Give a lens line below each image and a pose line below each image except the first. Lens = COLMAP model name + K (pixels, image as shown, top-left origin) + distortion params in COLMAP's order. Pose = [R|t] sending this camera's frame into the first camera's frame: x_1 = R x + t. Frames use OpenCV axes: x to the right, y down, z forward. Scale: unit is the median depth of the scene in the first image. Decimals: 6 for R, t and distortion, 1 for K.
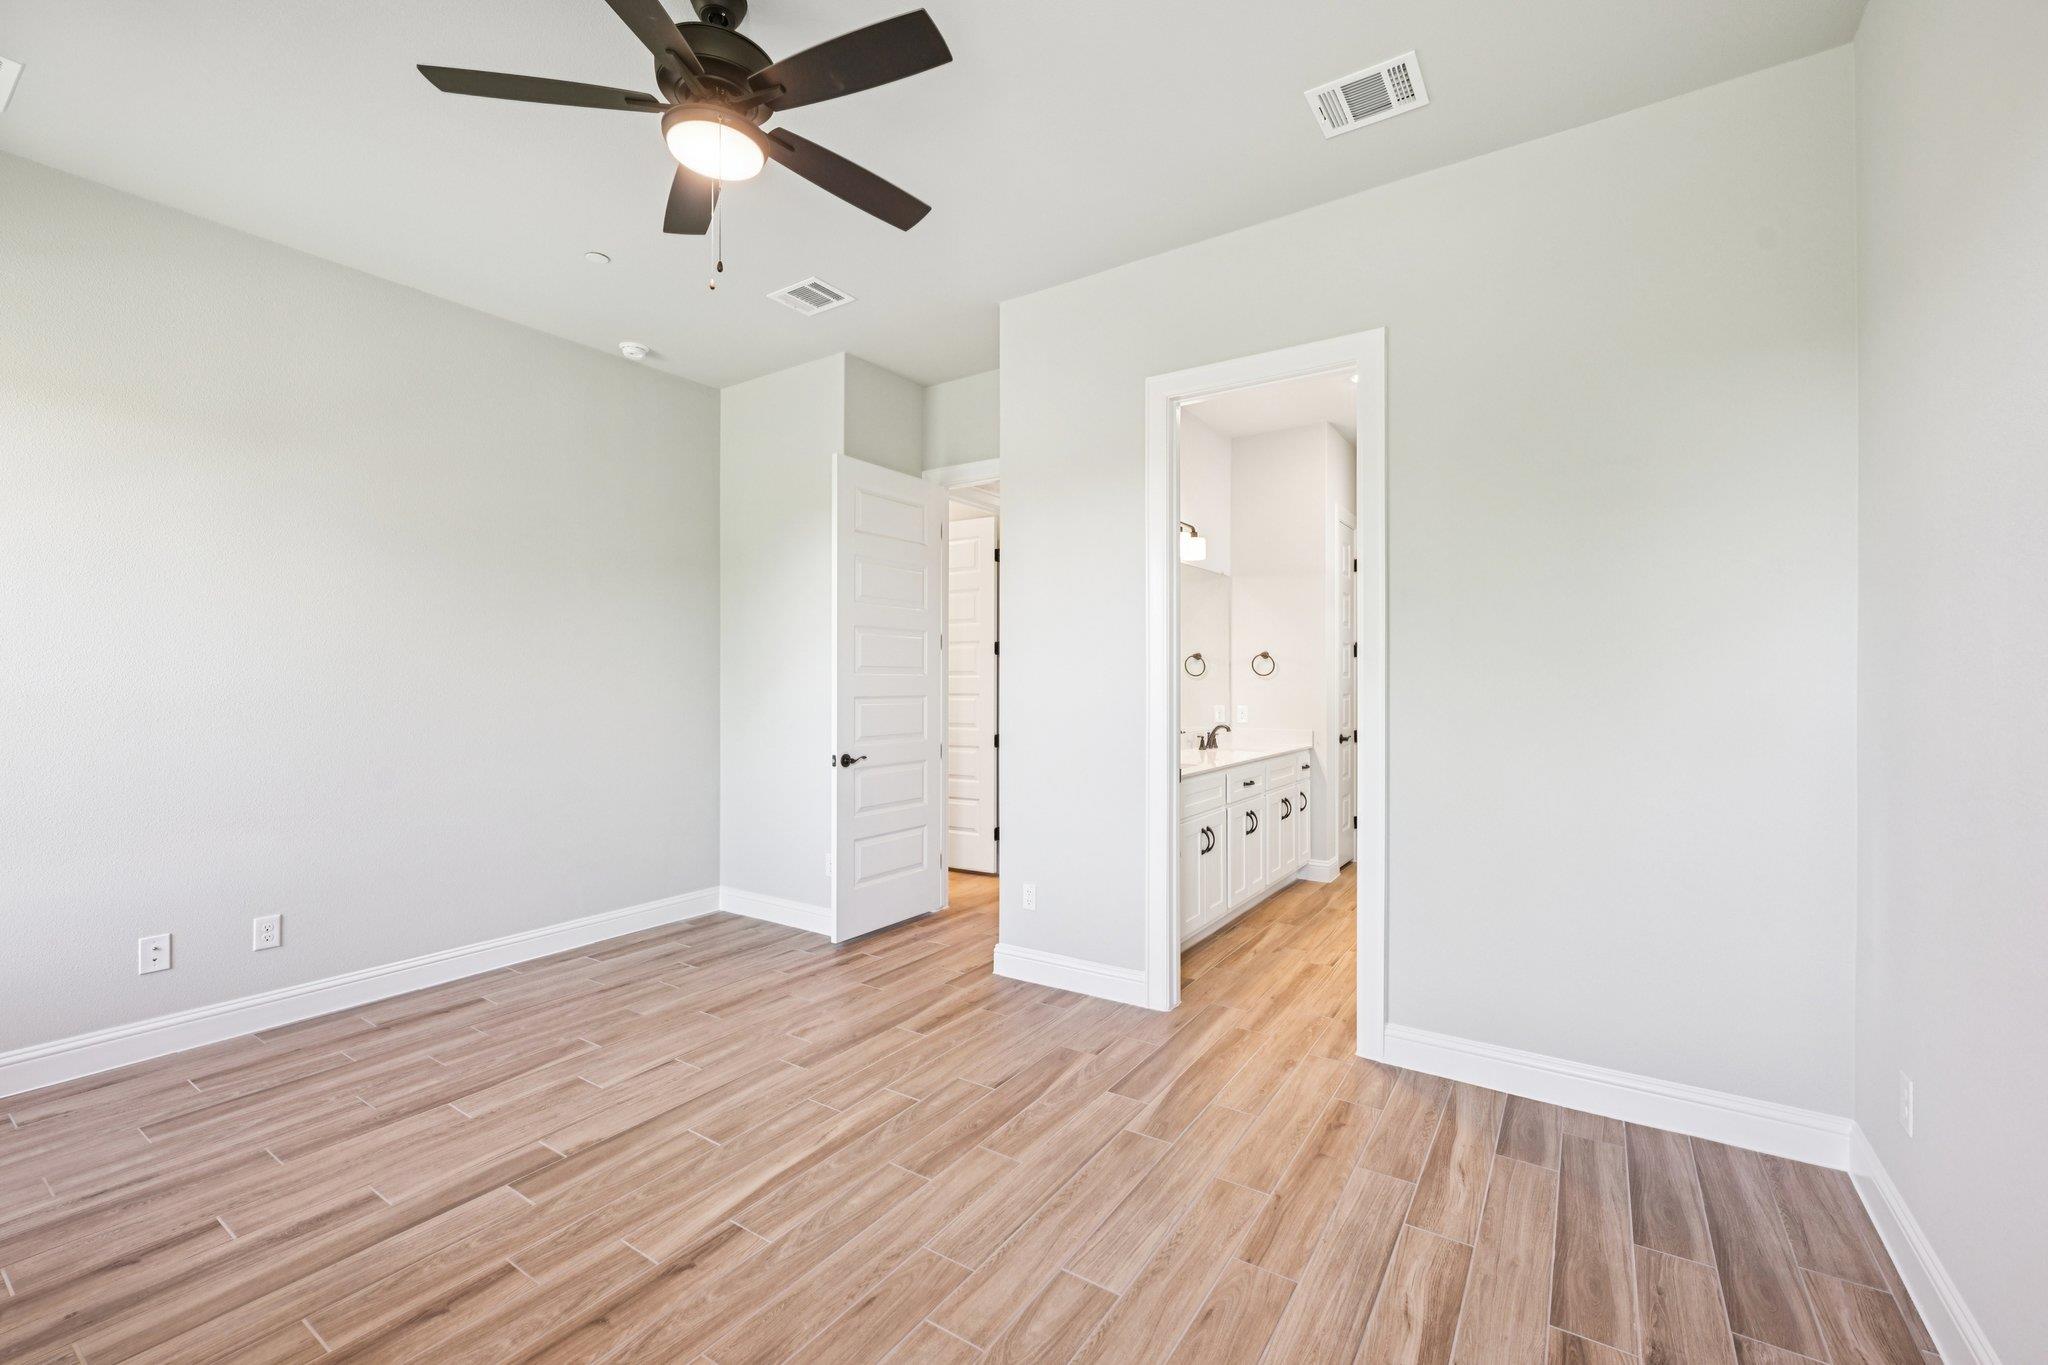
lens RADIAL K [[844.4, 0, 1032.5], [0, 844.4, 672.8], [0, 0, 1]] dist [-0.001516, 0.000333]
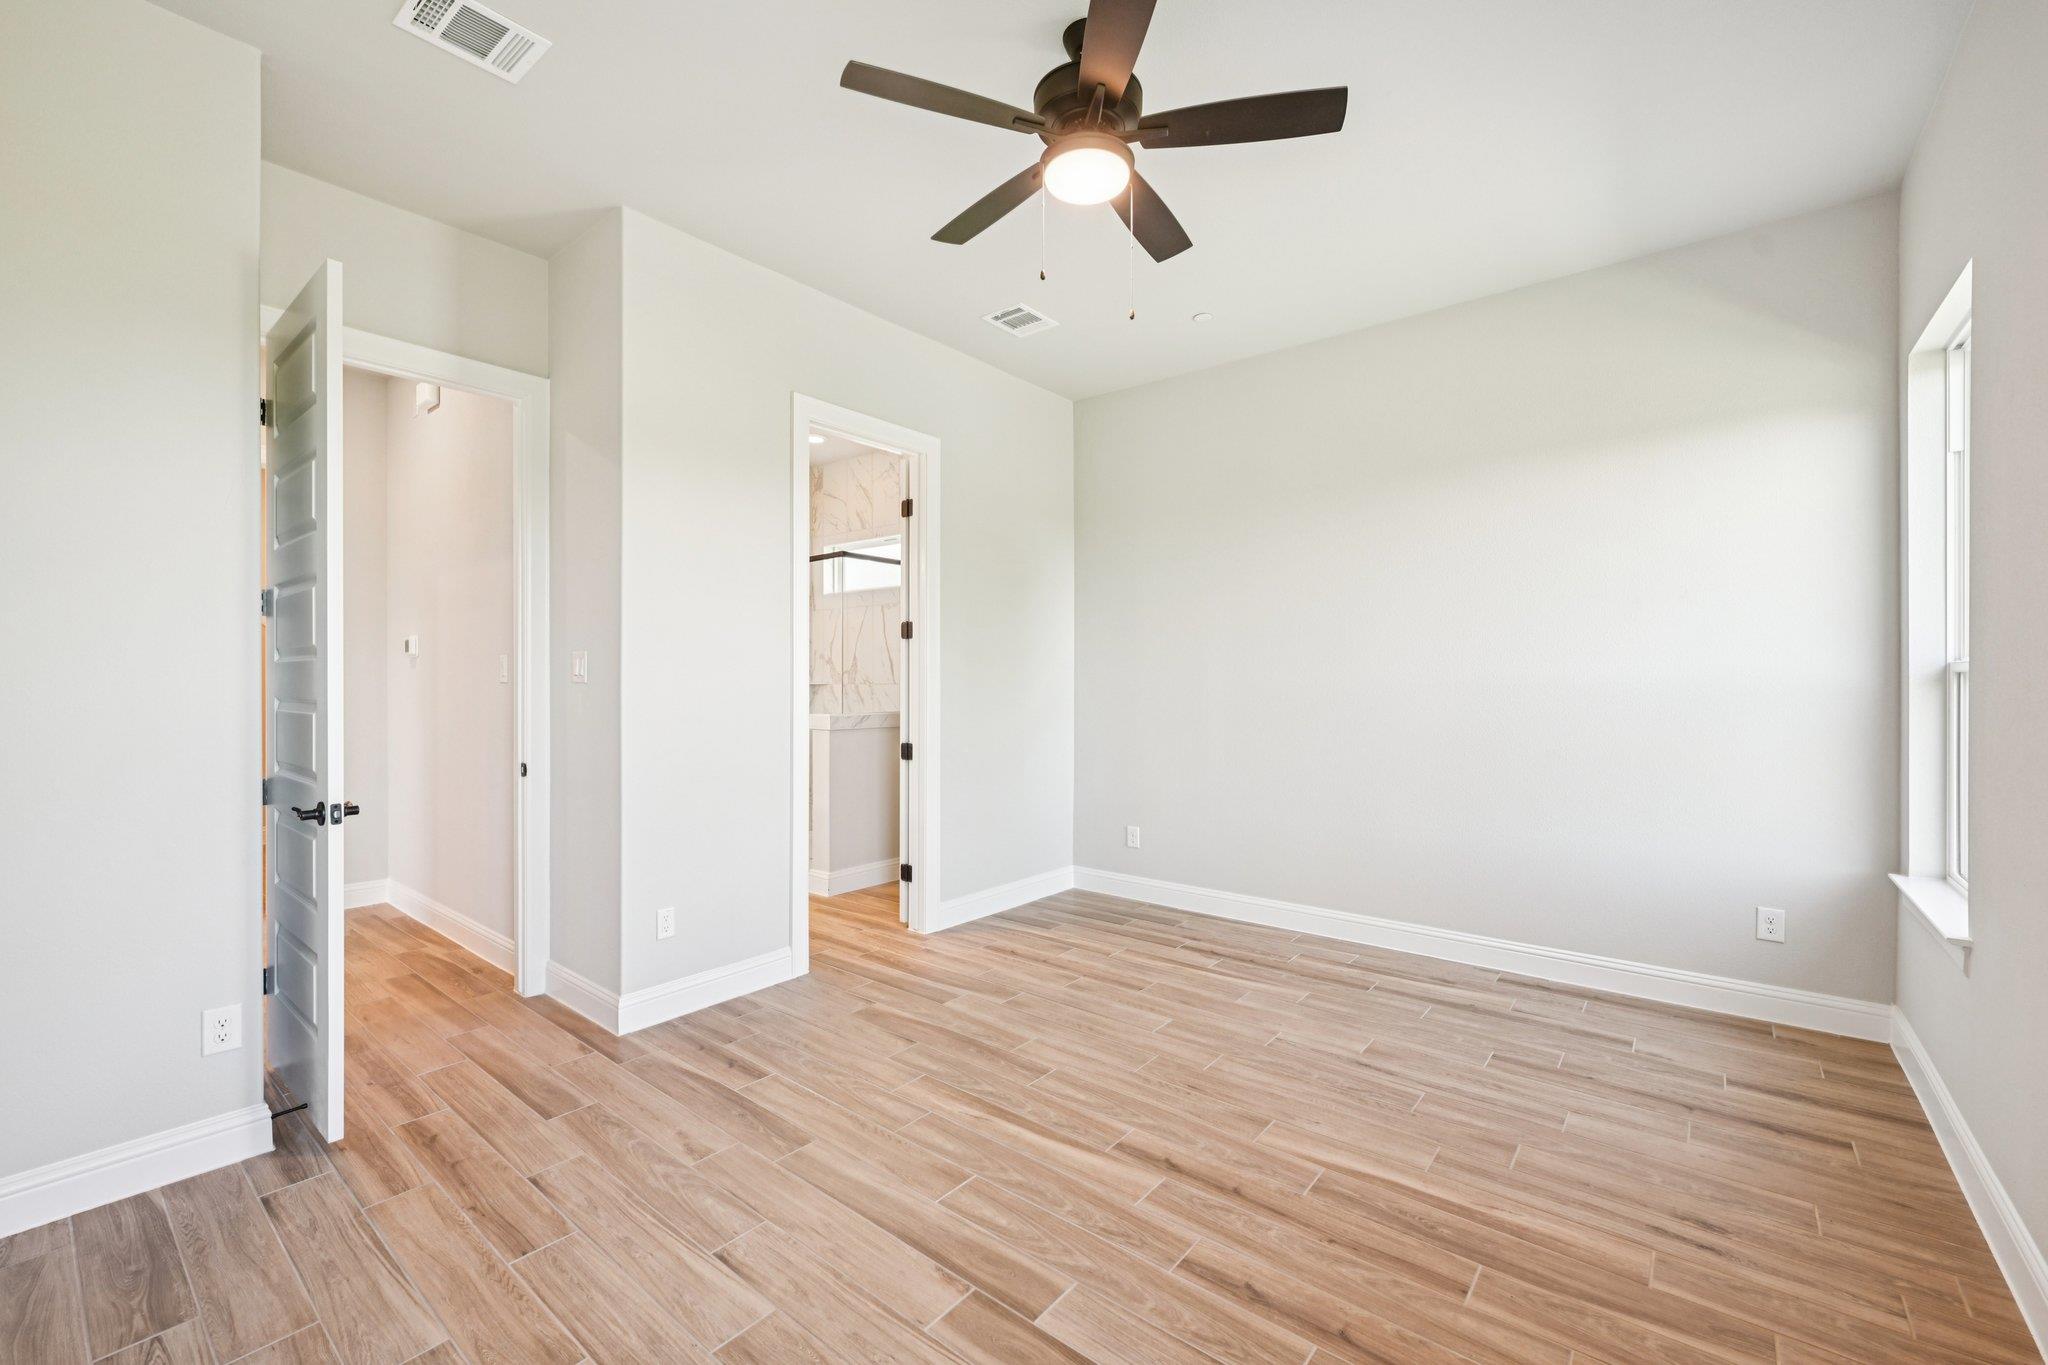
lens RADIAL K [[844.4, 0, 1023.8], [0, 844.4, 680.8], [0, 0, 1]] dist [-0.001516, 0.000333]
pose [[0.101632, -0.001908, 0.994820, -1.218124], [-0.011695, 0.999927, 0.003112, 0.019506], [-0.994753, -0.011951, 0.101602, 0.824242]]
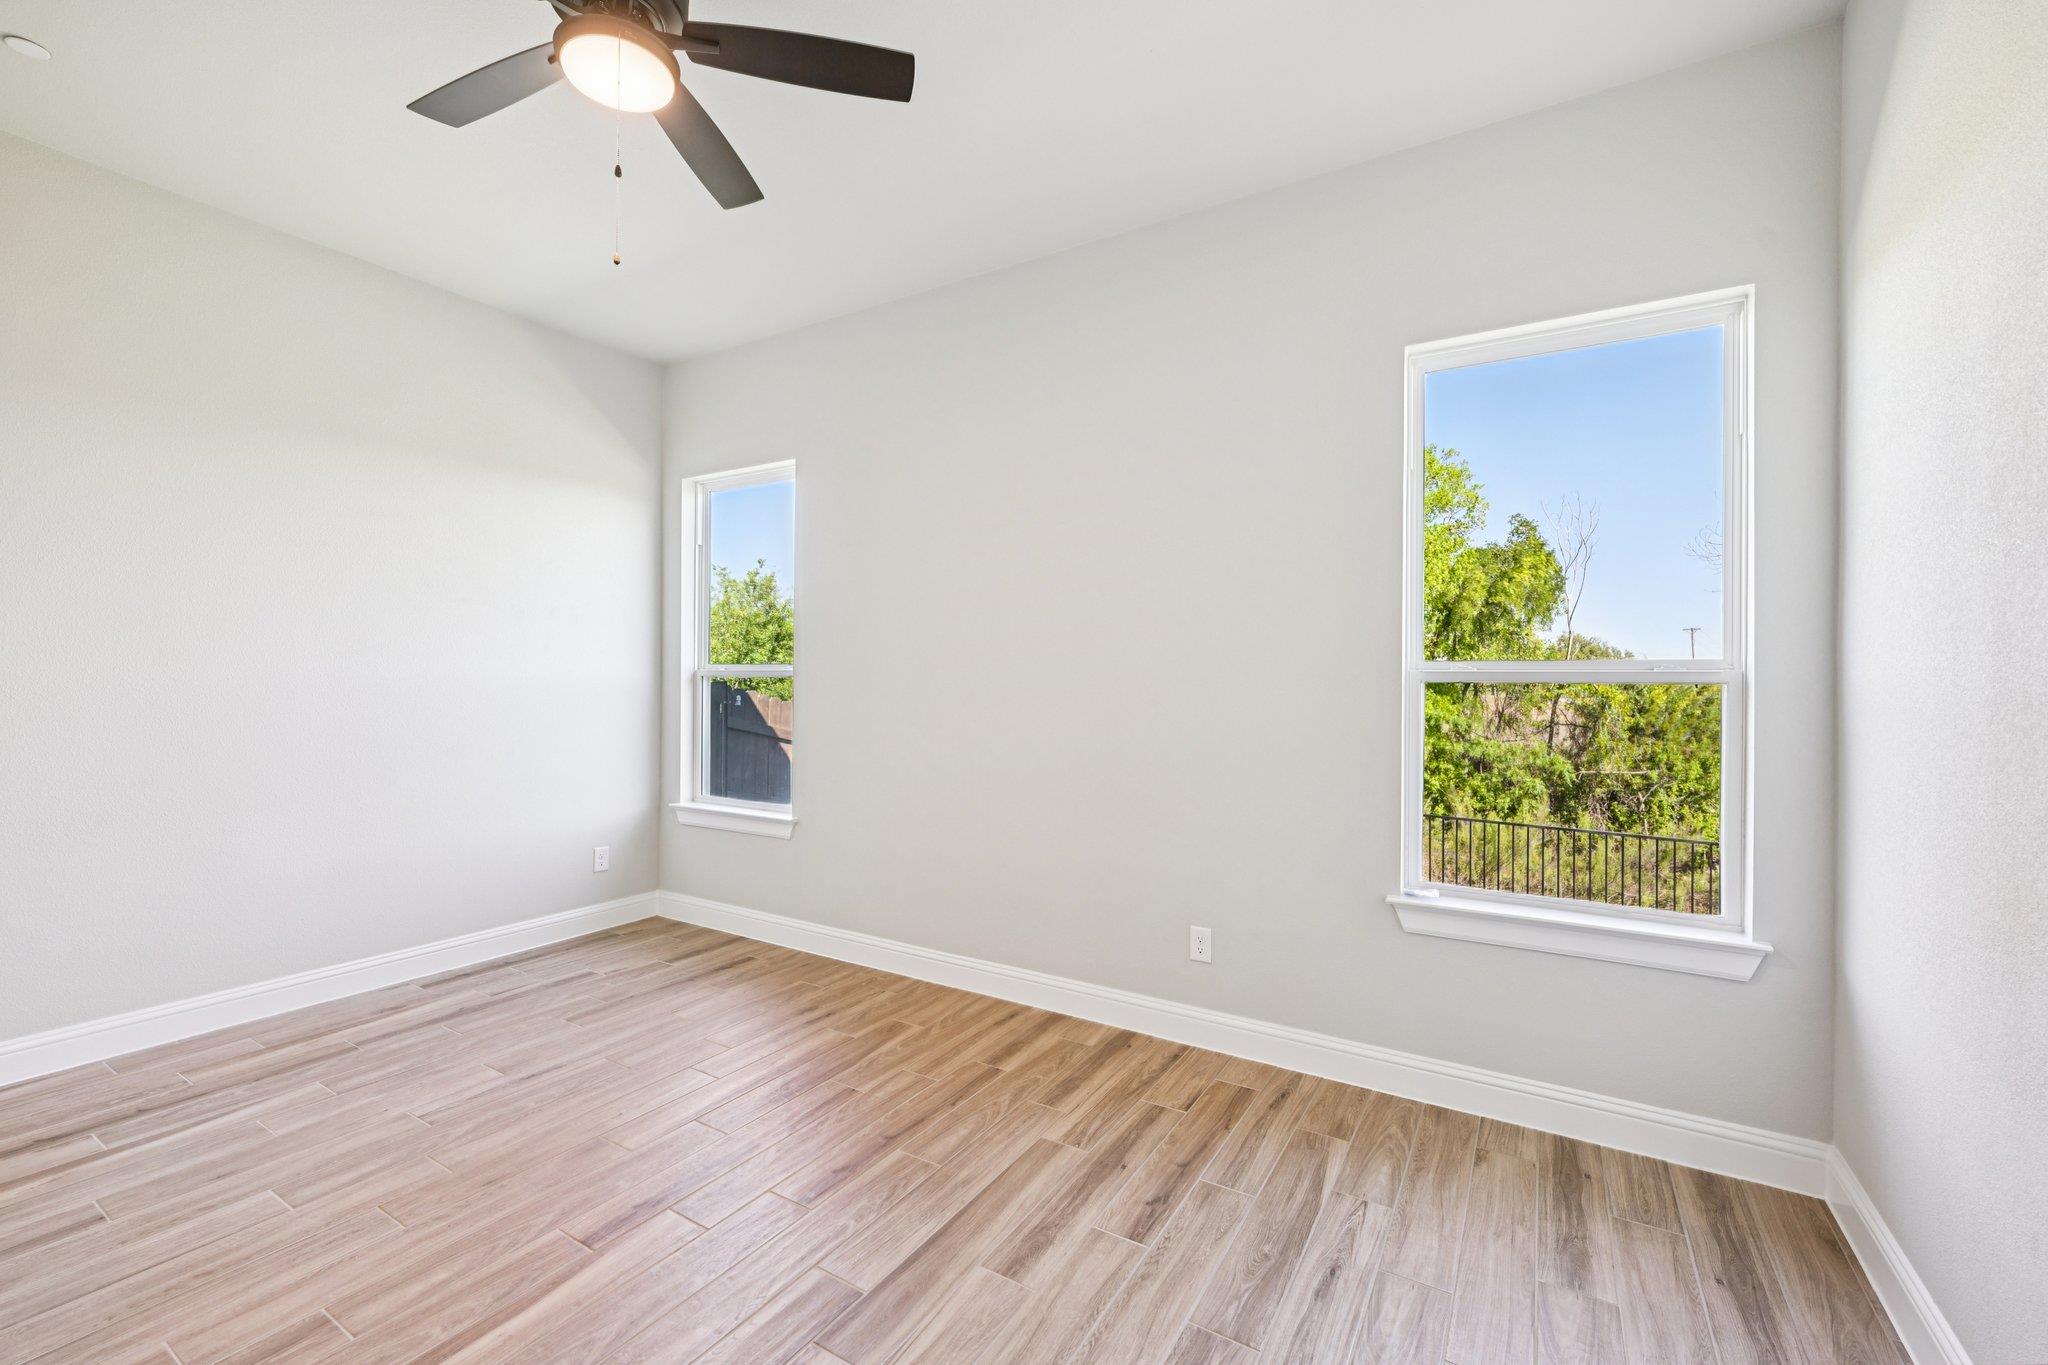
lens RADIAL K [[844.4, 0, 1020.8], [0, 844.4, 684.5], [0, 0, 1]] dist [-0.001516, 0.000333]
pose [[-0.999663, -0.006570, -0.025100, -0.658067], [-0.006367, 0.999947, -0.008136, 0.025320], [0.025152, -0.007973, -0.999652, 1.597926]]
